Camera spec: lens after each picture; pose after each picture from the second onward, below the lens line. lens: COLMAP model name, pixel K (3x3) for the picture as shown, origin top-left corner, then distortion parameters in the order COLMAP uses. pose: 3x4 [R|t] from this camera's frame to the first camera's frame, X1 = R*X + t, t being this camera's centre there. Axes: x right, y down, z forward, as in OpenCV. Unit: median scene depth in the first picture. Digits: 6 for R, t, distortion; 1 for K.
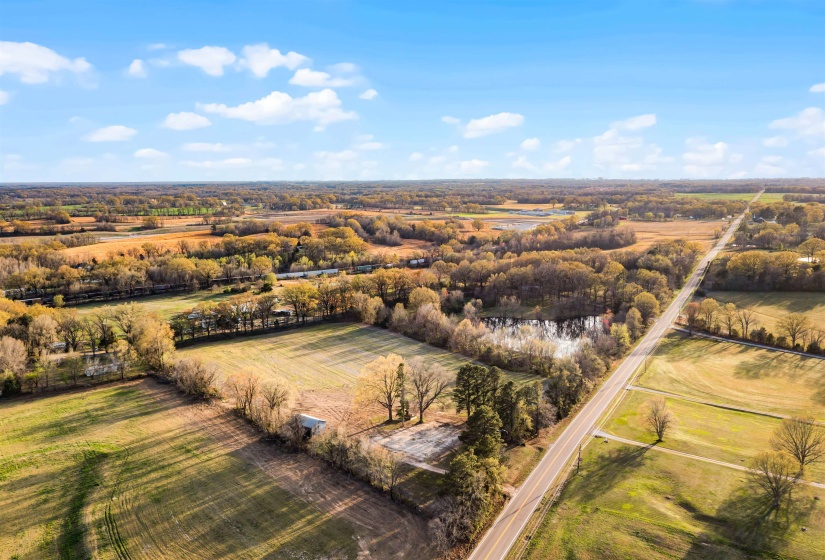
lens RADIAL K [[635.9, 0, 412.5], [0, 635.9, 280.0], [0, 0, 1]] dist [-0.001514, 0.000162]
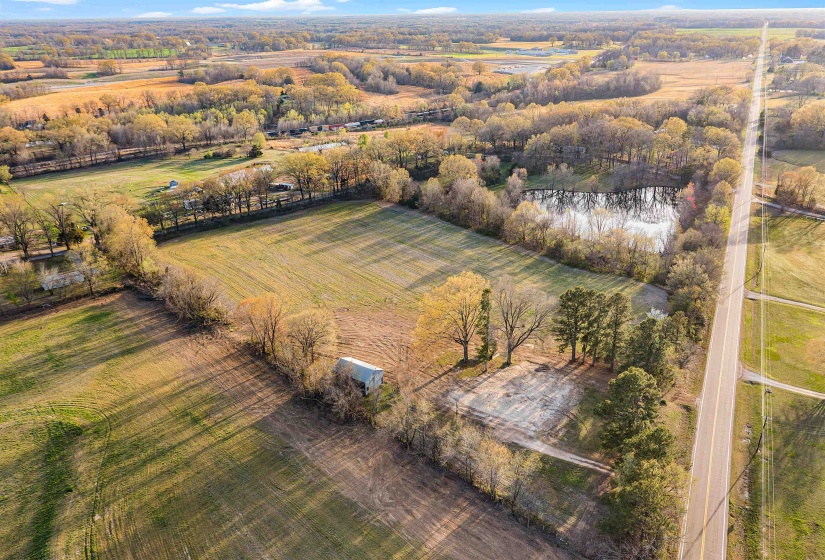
lens RADIAL K [[635.9, 0, 412.5], [0, 635.9, 280.0], [0, 0, 1]] dist [-0.001514, 0.000162]
pose [[0.999303, -0.018751, 0.032283, -0.079963], [0.010567, 0.971415, 0.237153, -0.030907], [-0.035807, -0.236647, 0.970936, 0.207451]]
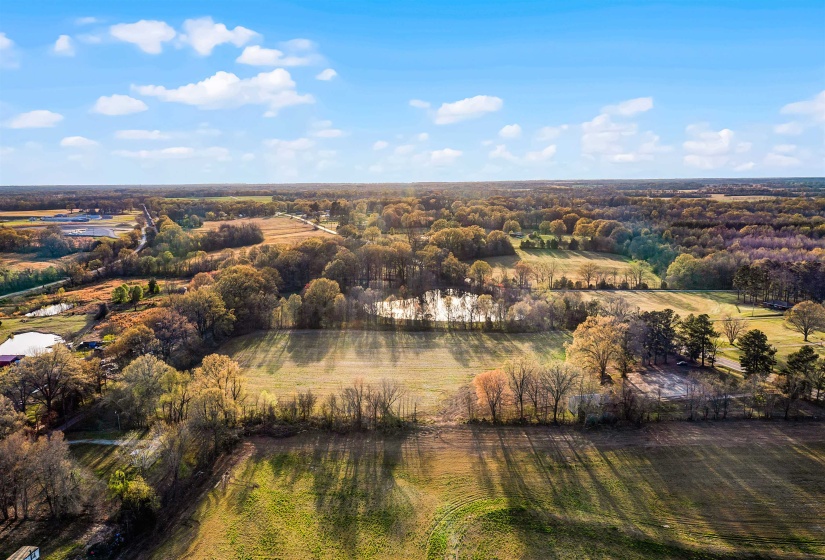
lens RADIAL K [[635.9, 0, 412.5], [0, 635.9, 280.0], [0, 0, 1]] dist [-0.001514, 0.000162]
pose [[0.673502, -0.111323, 0.730755, -0.632466], [0.120201, 0.991930, 0.040326, -0.008400], [-0.729347, 0.060678, 0.681448, 0.362677]]
